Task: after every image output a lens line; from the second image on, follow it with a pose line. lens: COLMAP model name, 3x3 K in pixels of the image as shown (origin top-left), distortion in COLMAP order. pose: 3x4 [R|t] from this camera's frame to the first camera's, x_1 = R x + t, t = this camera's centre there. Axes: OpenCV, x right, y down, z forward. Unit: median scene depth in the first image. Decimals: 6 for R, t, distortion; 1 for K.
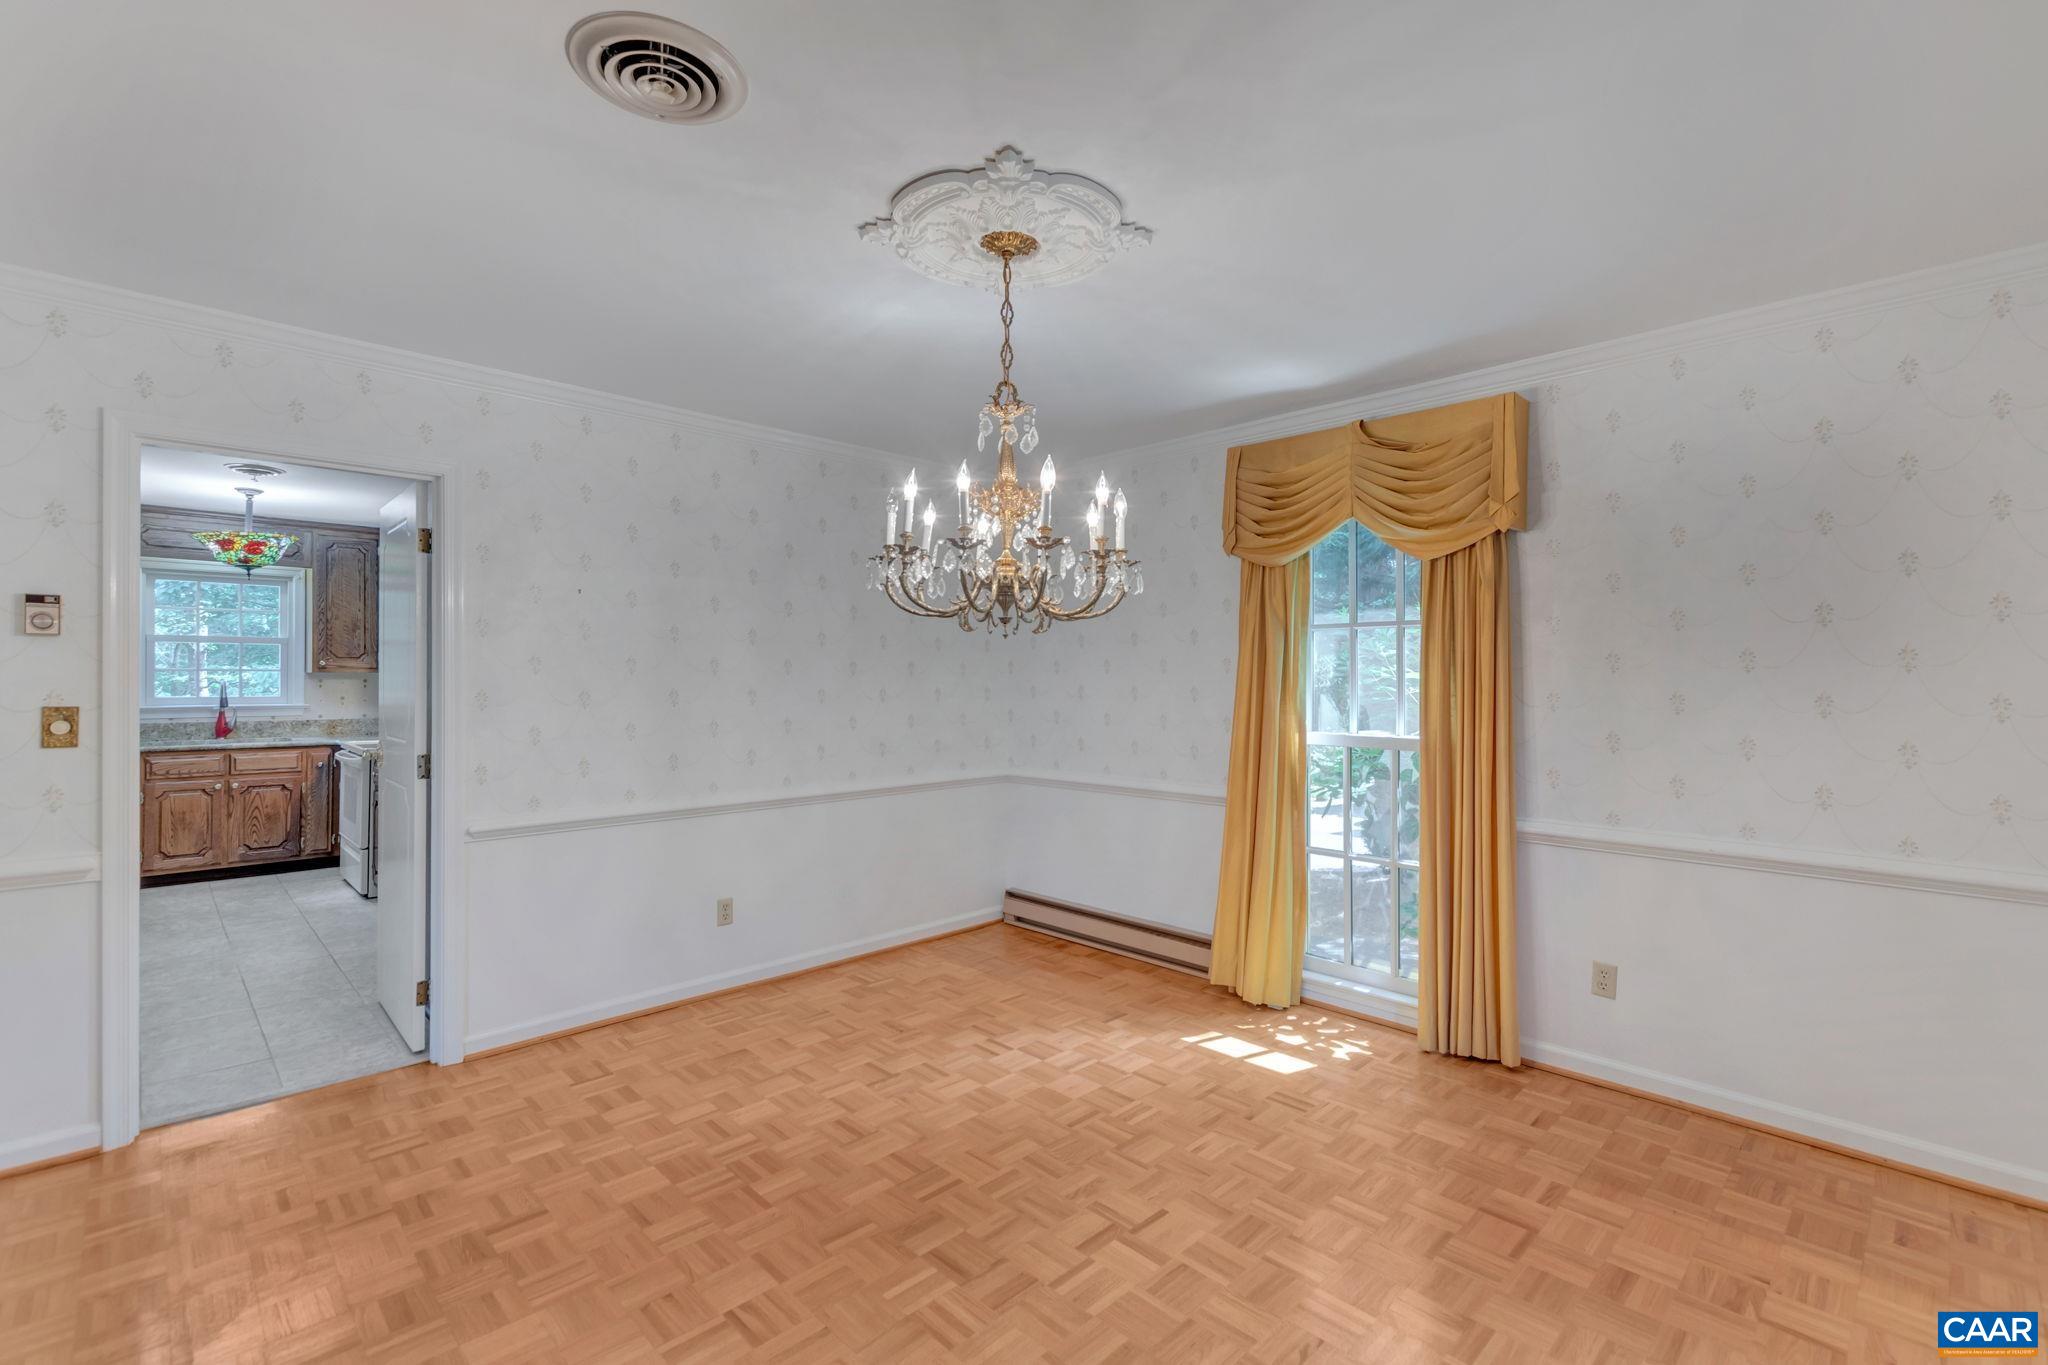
lens RADIAL K [[891.9, 0, 1017.2], [0, 891.9, 671.2], [0, 0, 1]] dist [-0.002943, -0.000846]
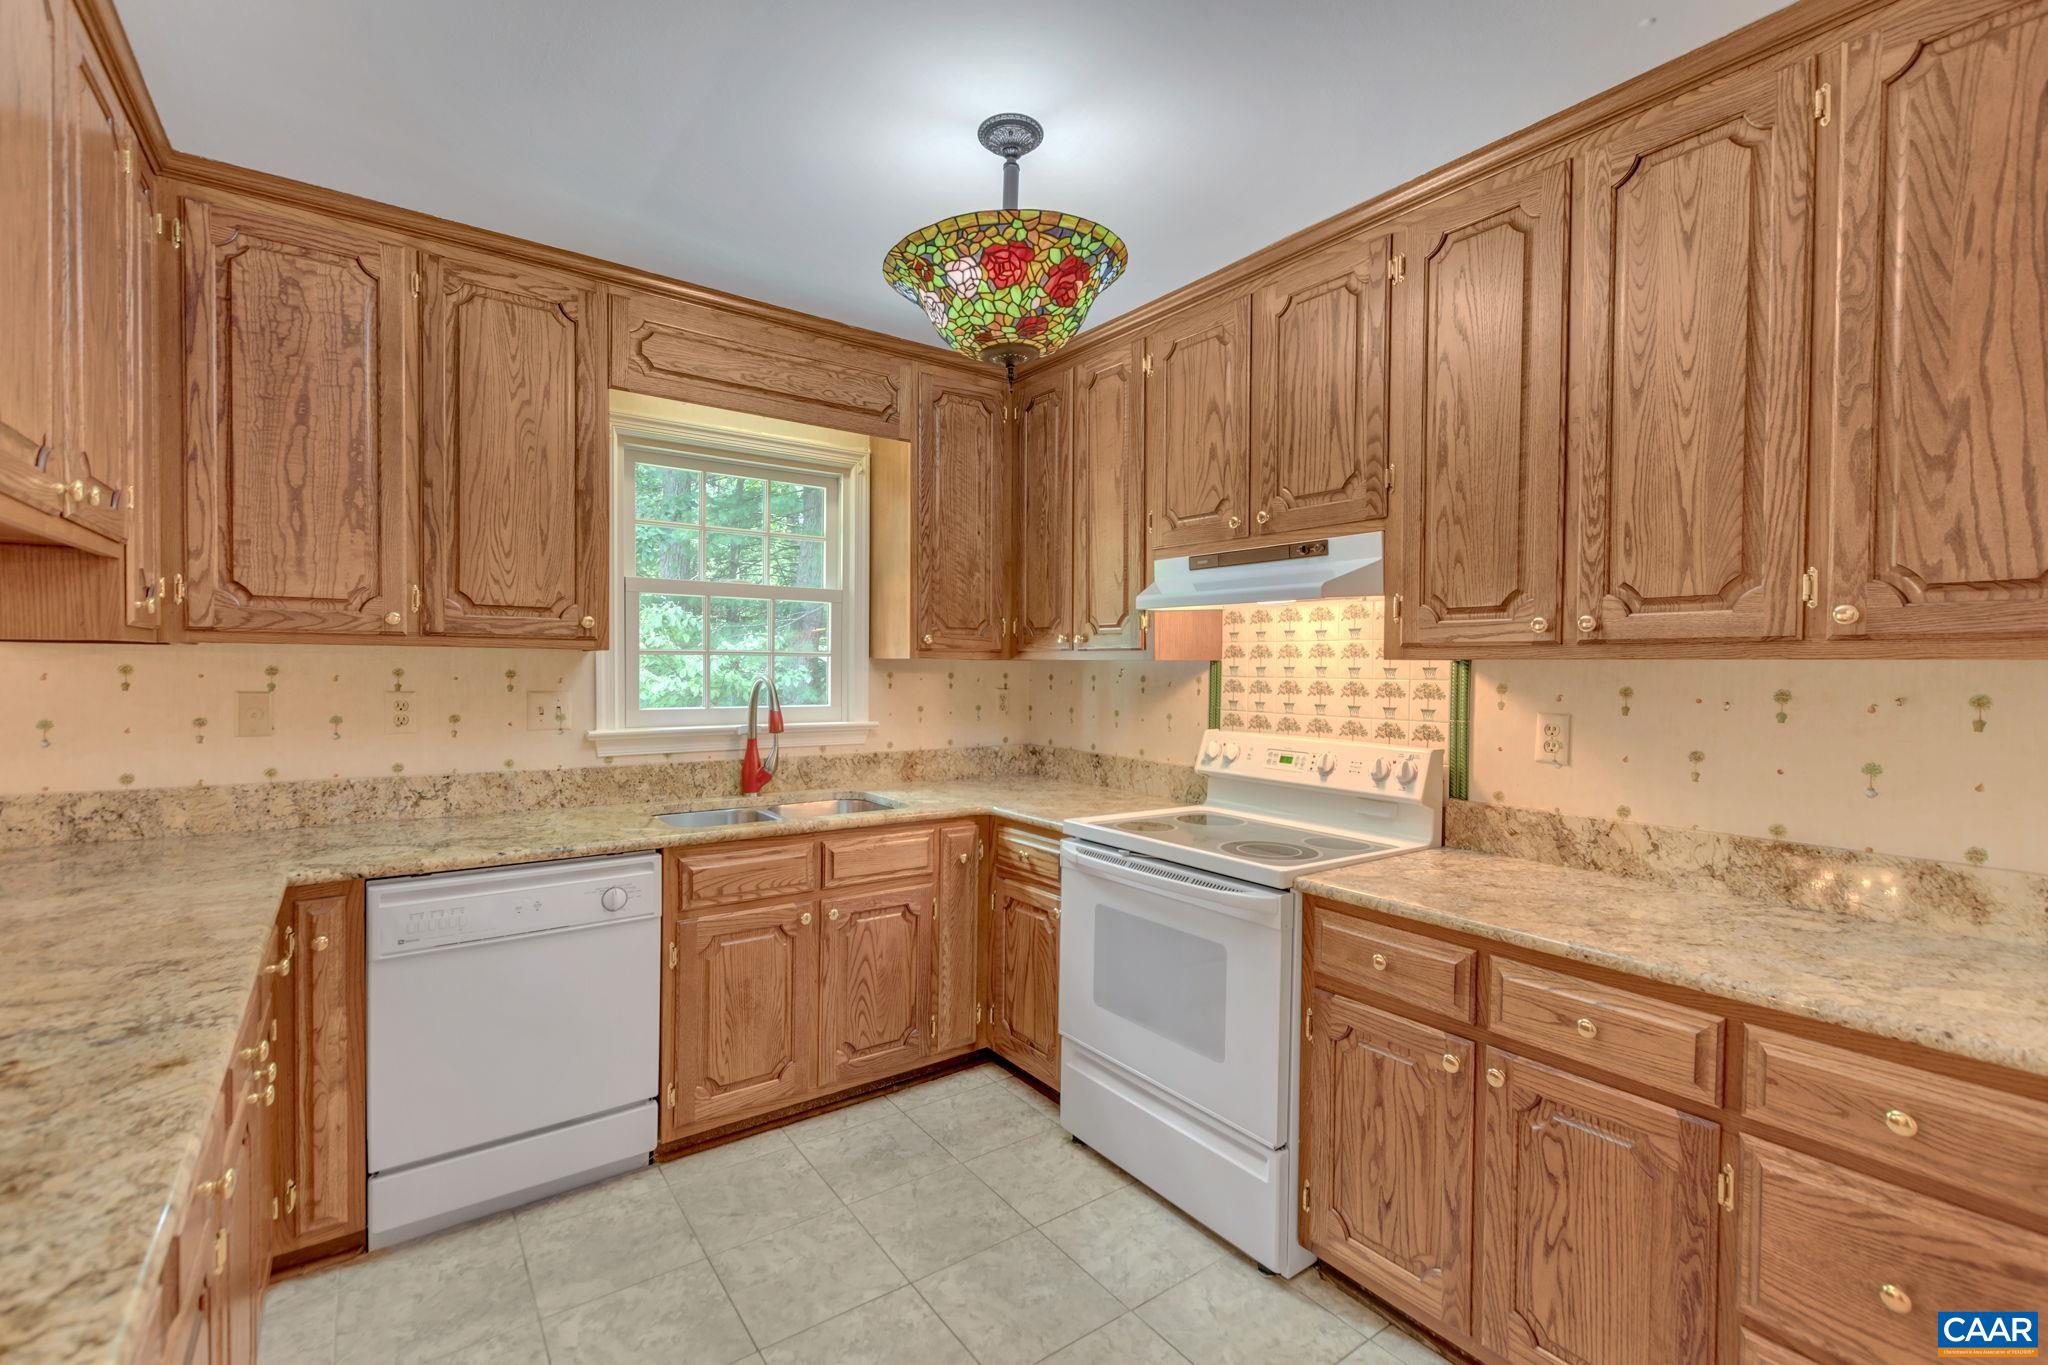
lens RADIAL K [[891.9, 0, 1017.2], [0, 891.9, 671.2], [0, 0, 1]] dist [-0.002943, -0.000846]
pose [[0.990143, 0.004723, -0.139981, -0.705067], [-0.002832, 0.999902, 0.013700, 0.001785], [0.140032, -0.013169, 0.990059, 0.558245]]
